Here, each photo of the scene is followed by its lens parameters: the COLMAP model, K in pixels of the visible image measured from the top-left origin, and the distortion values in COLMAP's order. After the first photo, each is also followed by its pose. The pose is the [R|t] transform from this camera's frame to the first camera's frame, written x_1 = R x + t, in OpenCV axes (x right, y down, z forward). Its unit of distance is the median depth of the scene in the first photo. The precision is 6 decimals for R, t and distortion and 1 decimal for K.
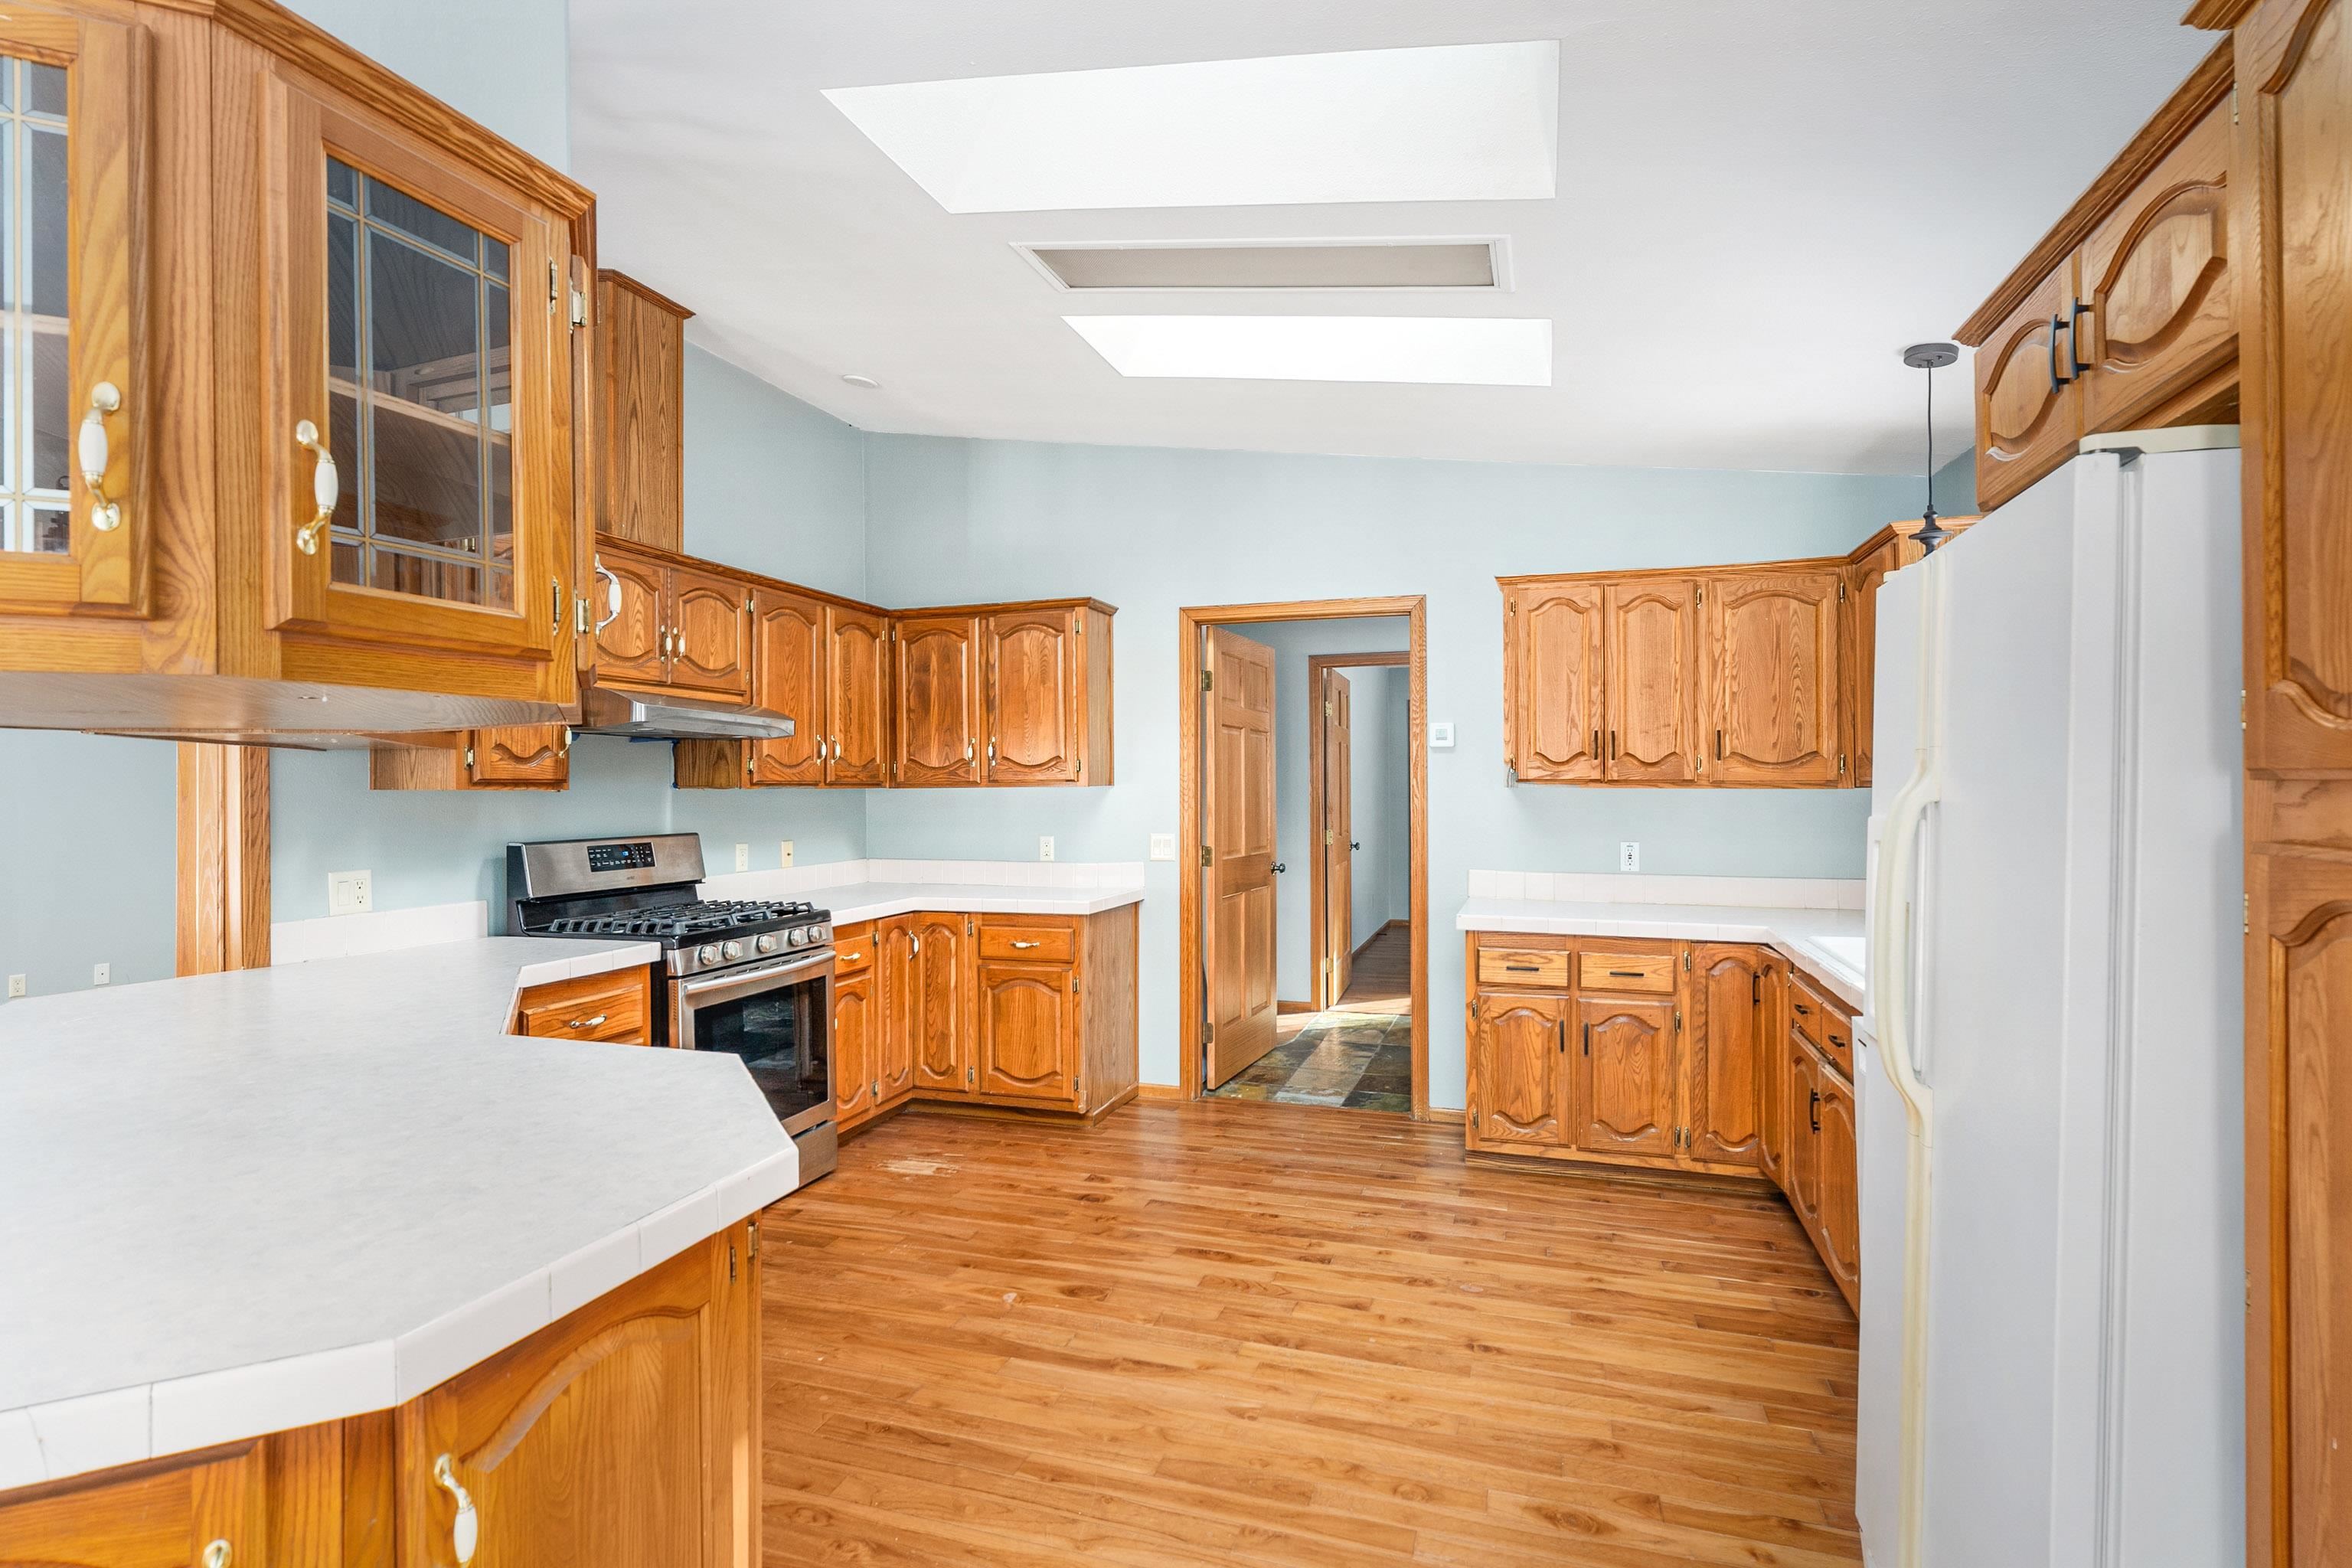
lens RADIAL K [[1137.5, 0, 1091.2], [0, 1137.5, 791.4], [0, 0, 1]] dist [0.000361, 0.000182]
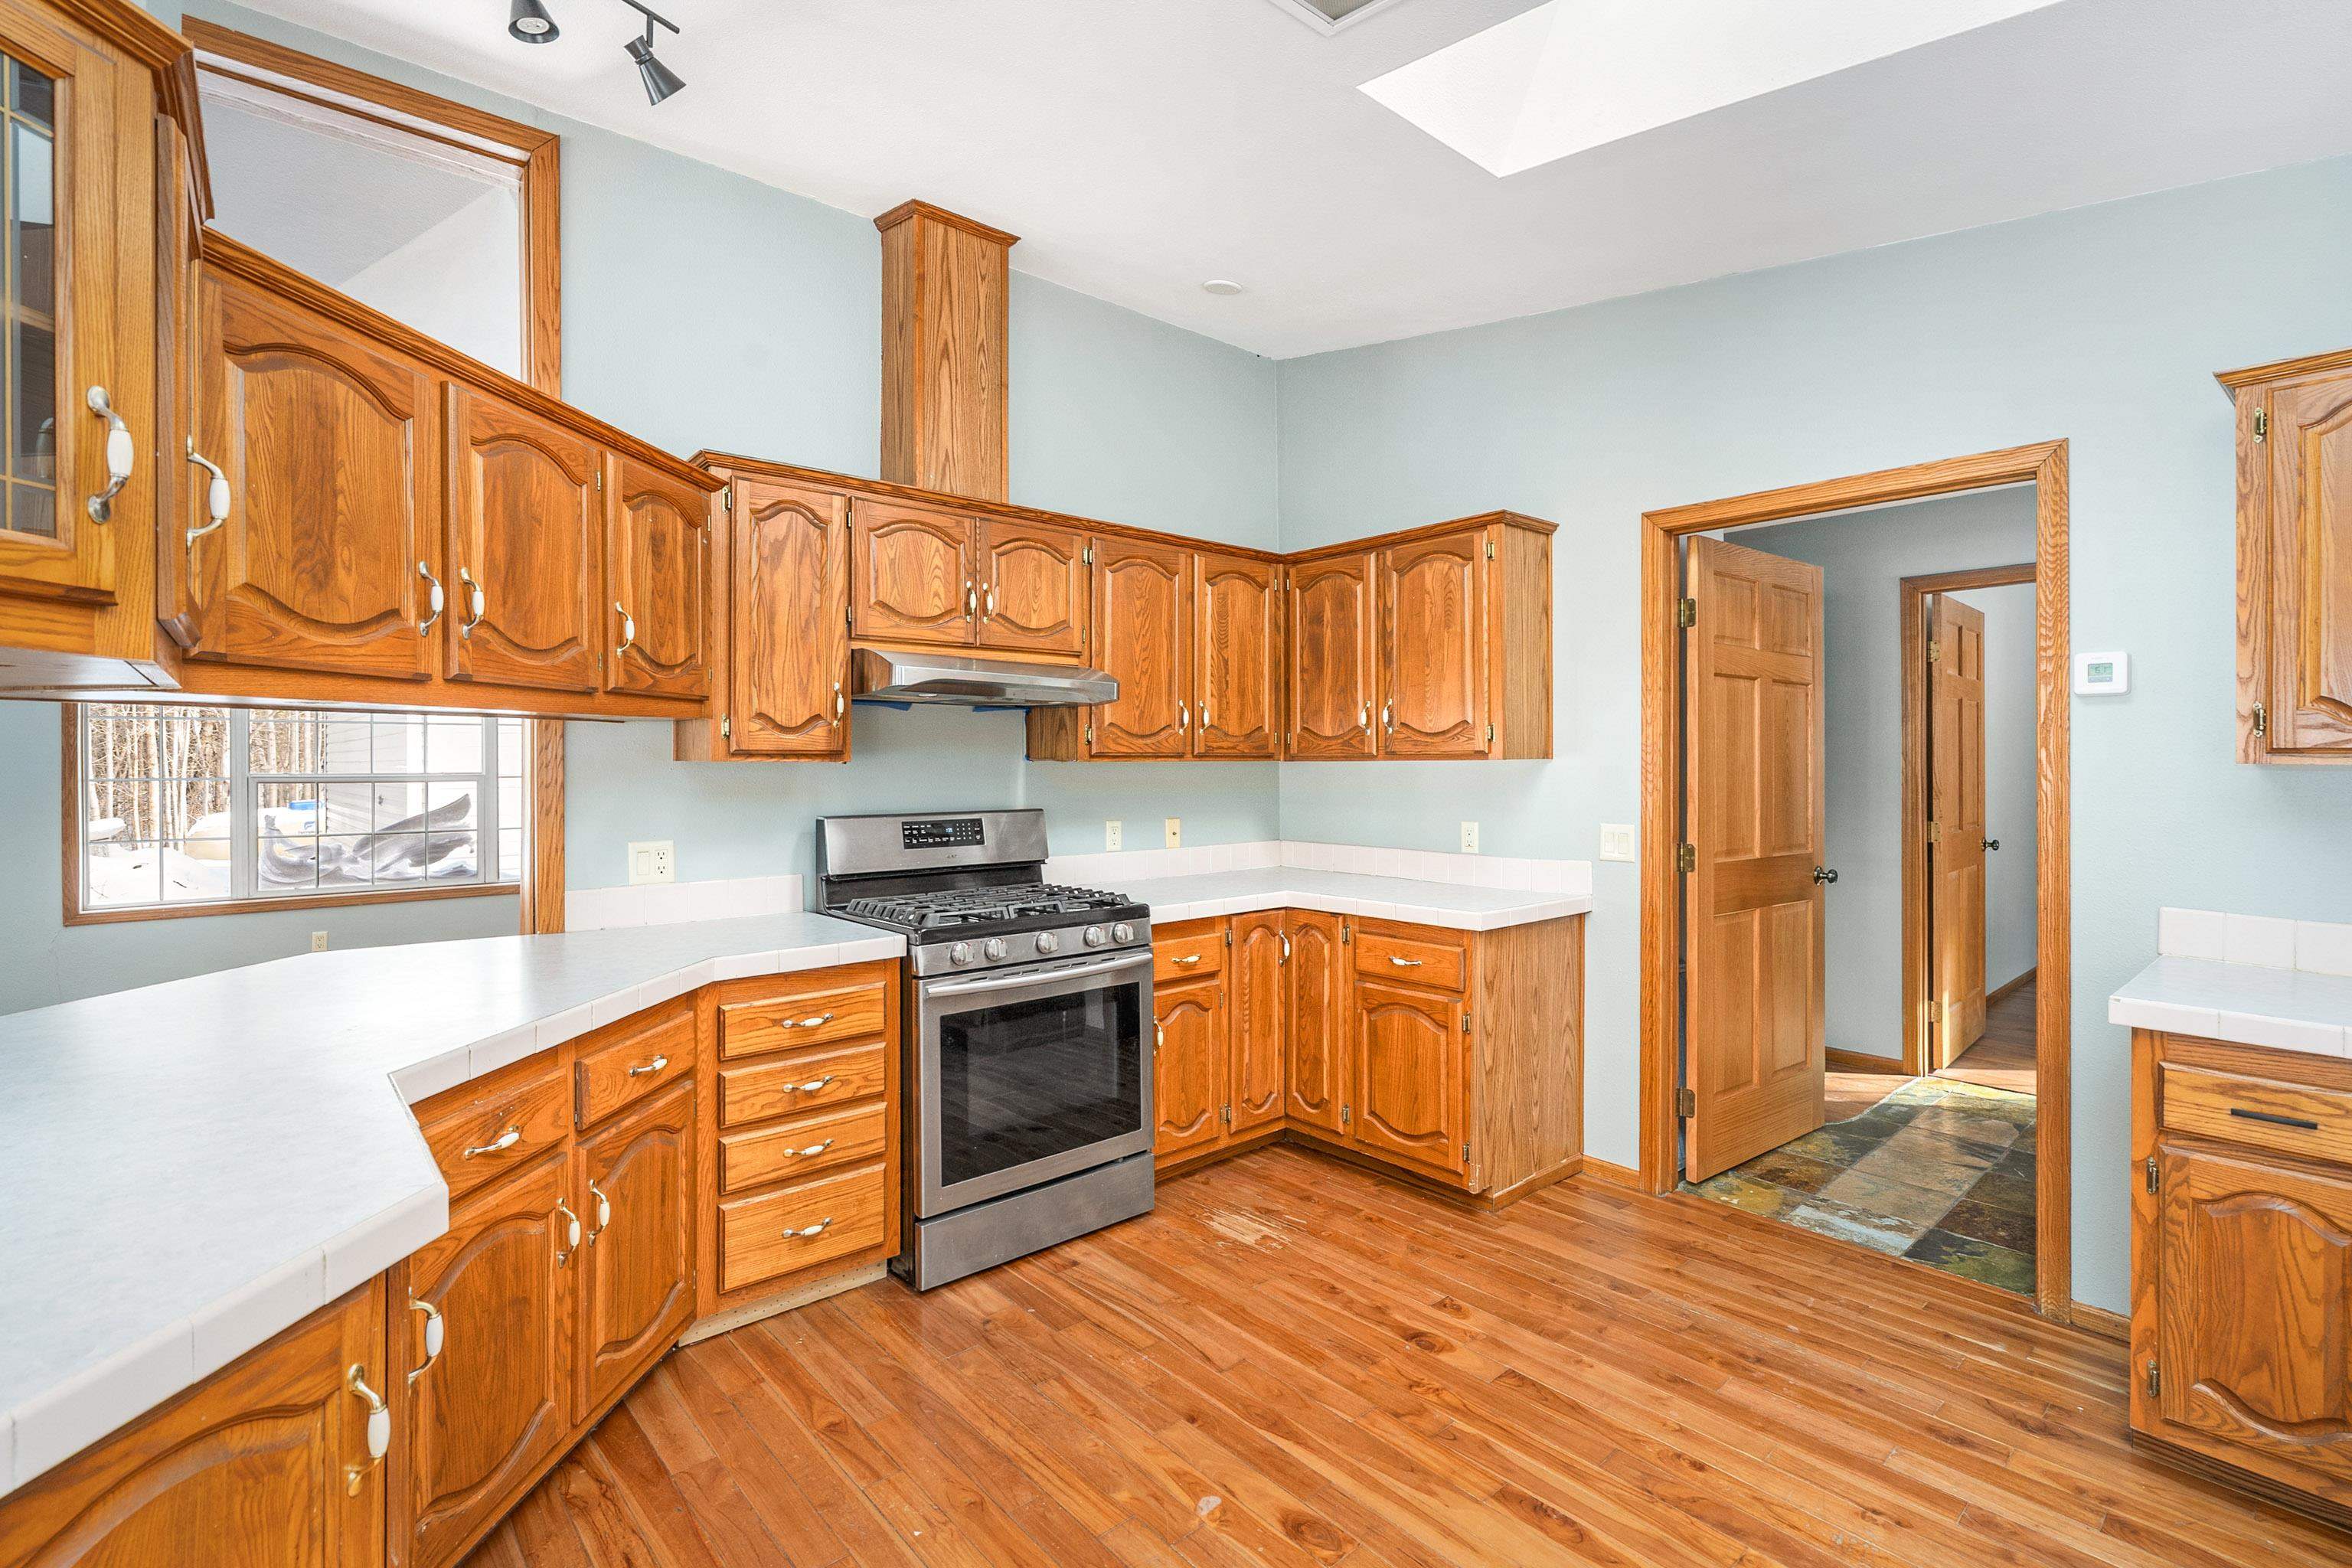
lens RADIAL K [[1030.1, 0, 1172.0], [0, 1030.1, 764.6], [0, 0, 1]] dist [-0.004351, 0.001499]
pose [[0.880023, 0.005234, -0.474902, 0.137732], [-0.004608, 0.999986, 0.002483, -0.001764], [0.474908, 0.000003, 0.880035, 0.305345]]
